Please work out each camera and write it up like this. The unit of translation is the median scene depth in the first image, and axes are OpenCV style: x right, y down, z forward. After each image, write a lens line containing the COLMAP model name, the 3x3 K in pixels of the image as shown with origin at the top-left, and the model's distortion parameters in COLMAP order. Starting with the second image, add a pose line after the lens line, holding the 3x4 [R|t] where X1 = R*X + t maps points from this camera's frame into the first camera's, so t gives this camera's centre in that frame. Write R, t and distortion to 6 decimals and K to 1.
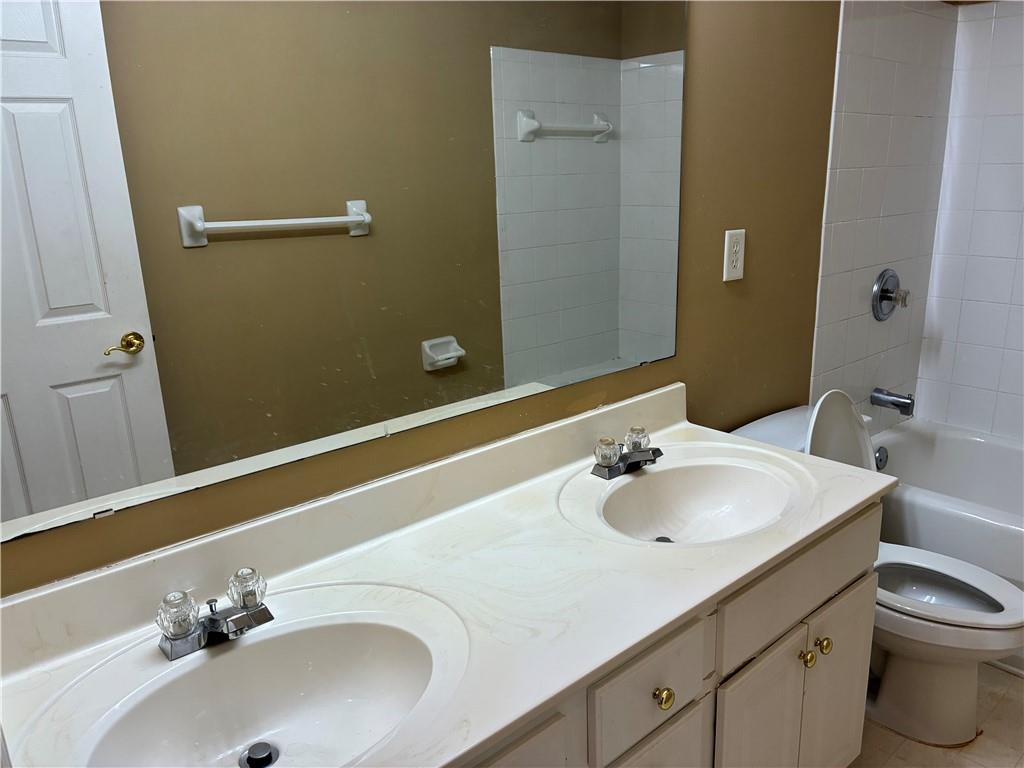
lens RADIAL K [[790.6, 0, 512.0], [0, 790.6, 384.0], [0, 0, 1]] dist [0.006557, 0.000465]
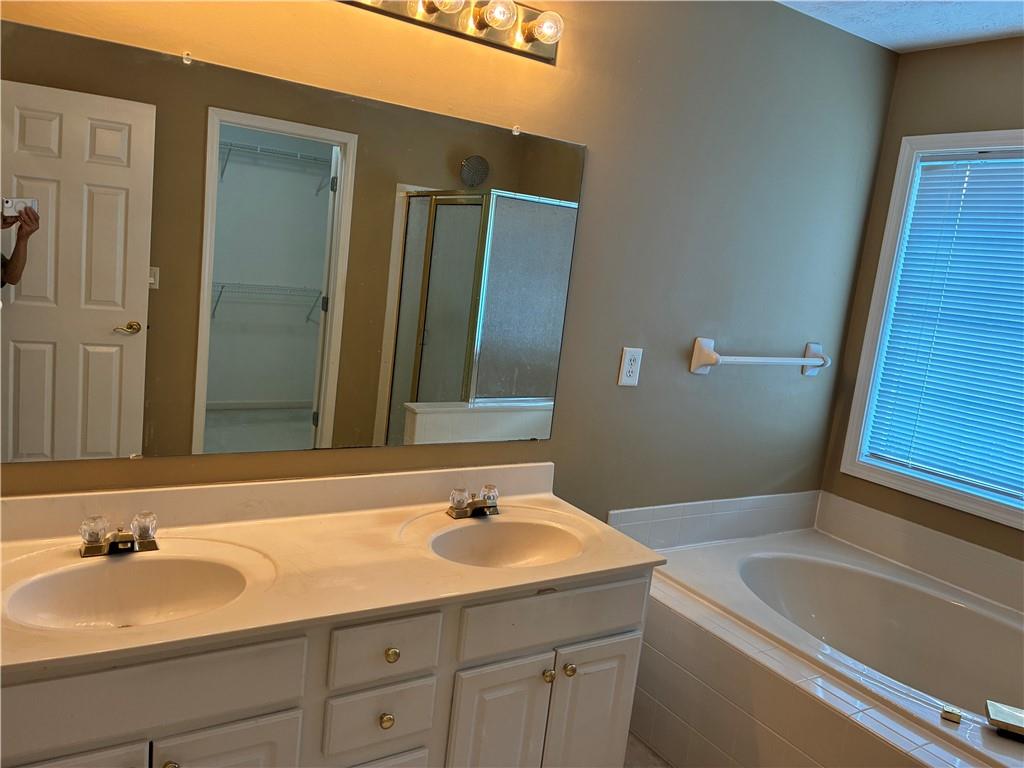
lens RADIAL K [[790.6, 0, 512.0], [0, 790.6, 384.0], [0, 0, 1]] dist [0.006557, 0.000465]
pose [[0.975593, 0.158176, -0.152312, 0.307859], [-0.175946, 0.978096, -0.111223, 0.026219], [0.131383, 0.135307, 0.982054, -0.238915]]
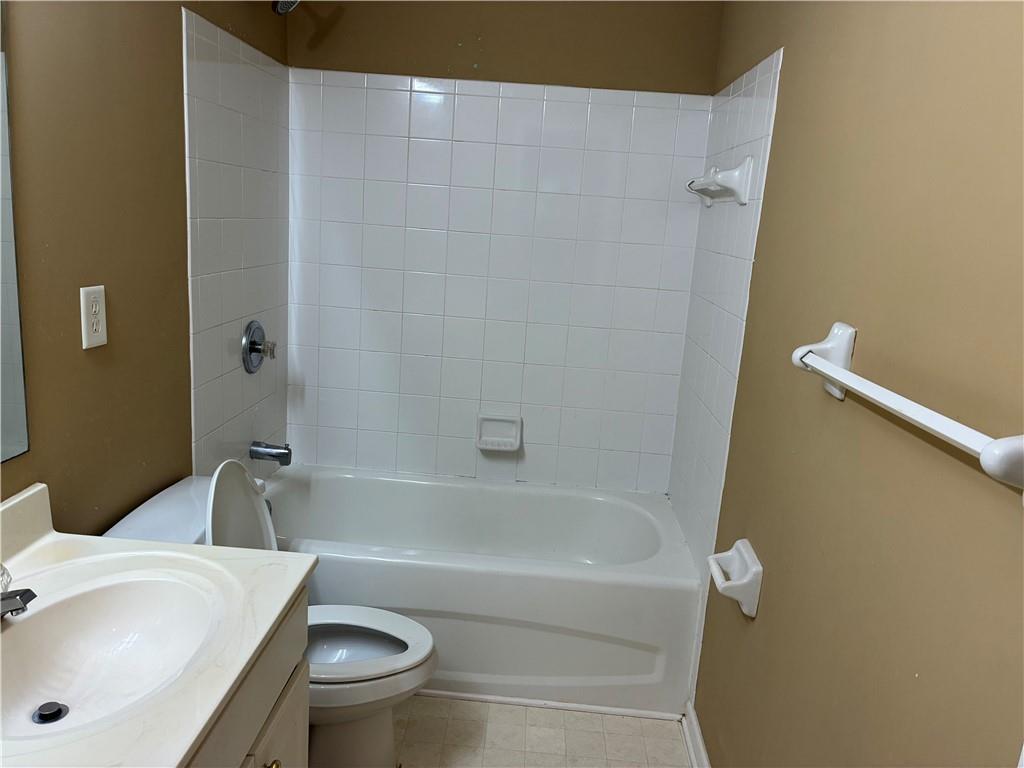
lens RADIAL K [[790.6, 0, 512.0], [0, 790.6, 384.0], [0, 0, 1]] dist [0.006557, 0.000465]
pose [[0.697345, -0.081315, 0.712108, -0.008207], [0.109375, 0.993980, 0.006394, -0.050471], [-0.708341, 0.073428, 0.702041, 0.117256]]
